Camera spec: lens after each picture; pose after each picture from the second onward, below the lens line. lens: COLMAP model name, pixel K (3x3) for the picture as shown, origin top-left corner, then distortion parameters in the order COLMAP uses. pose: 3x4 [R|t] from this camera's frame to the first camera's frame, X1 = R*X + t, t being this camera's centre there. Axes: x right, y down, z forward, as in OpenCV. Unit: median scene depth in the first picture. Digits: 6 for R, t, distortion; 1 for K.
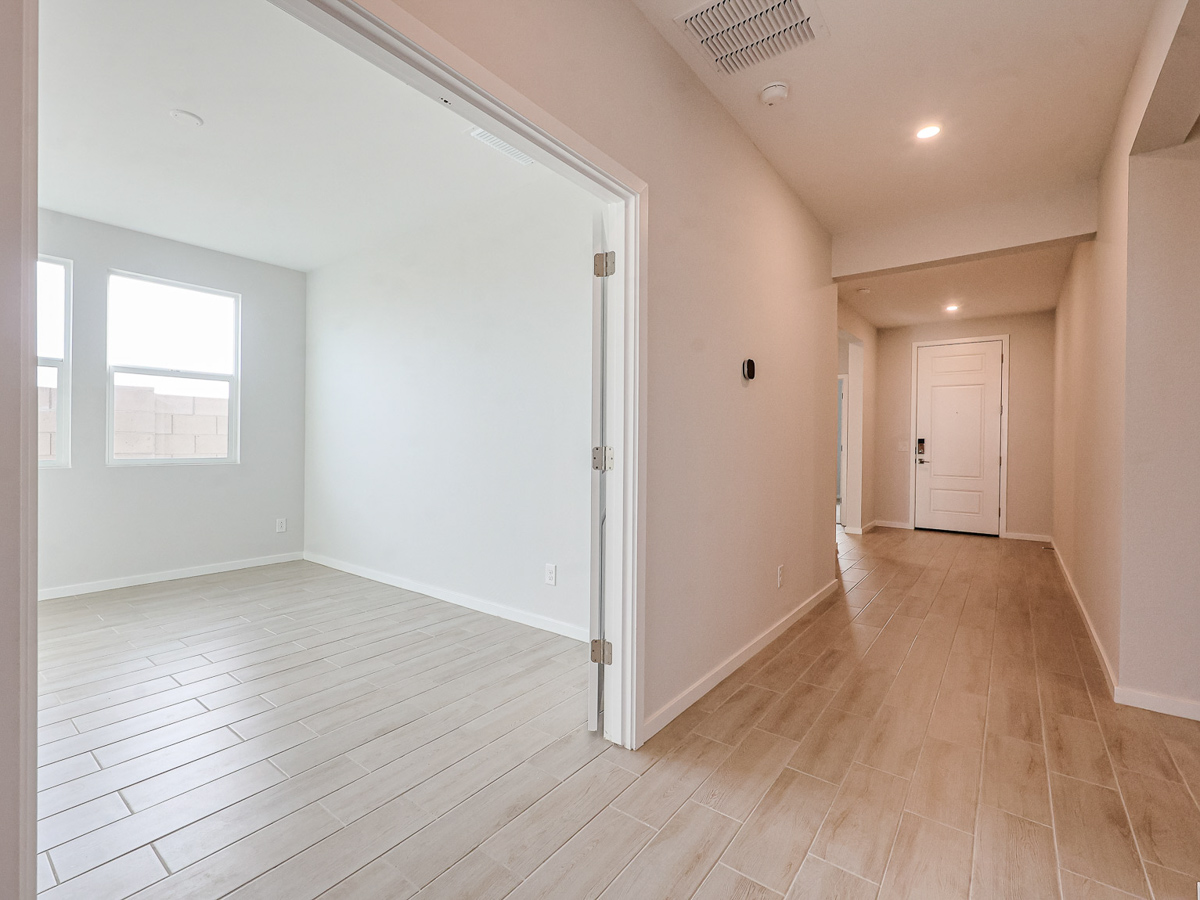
lens RADIAL K [[527.4, 0, 600.0], [0, 527.4, 450.0], [0, 0, 1]] dist [0.001819, -0.011628]
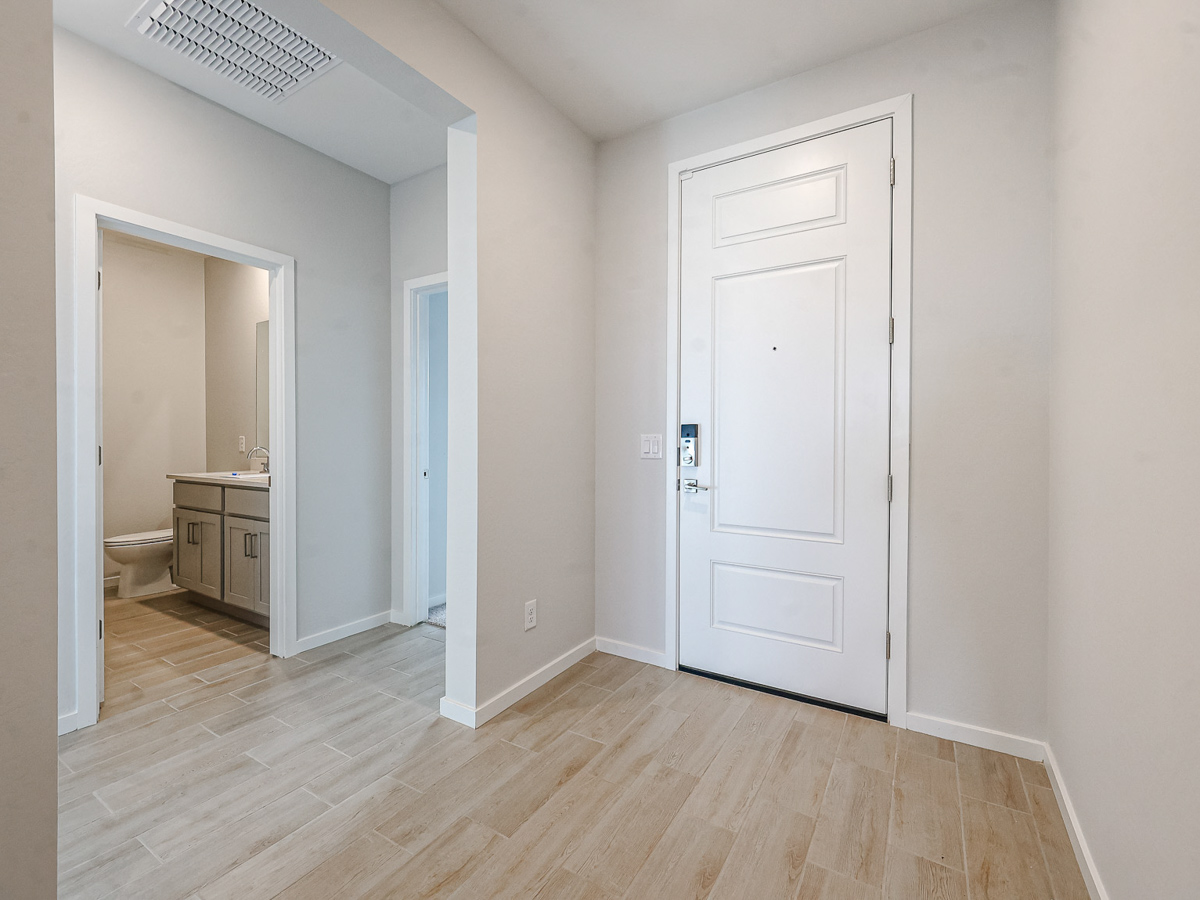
lens RADIAL K [[527.4, 0, 600.0], [0, 527.4, 450.0], [0, 0, 1]] dist [0.001819, -0.011628]
pose [[0.992693, -0.006719, 0.120479, 0.507253], [0.006456, 0.999976, 0.002572, -0.004836], [-0.120494, -0.001776, 0.992712, 0.650214]]
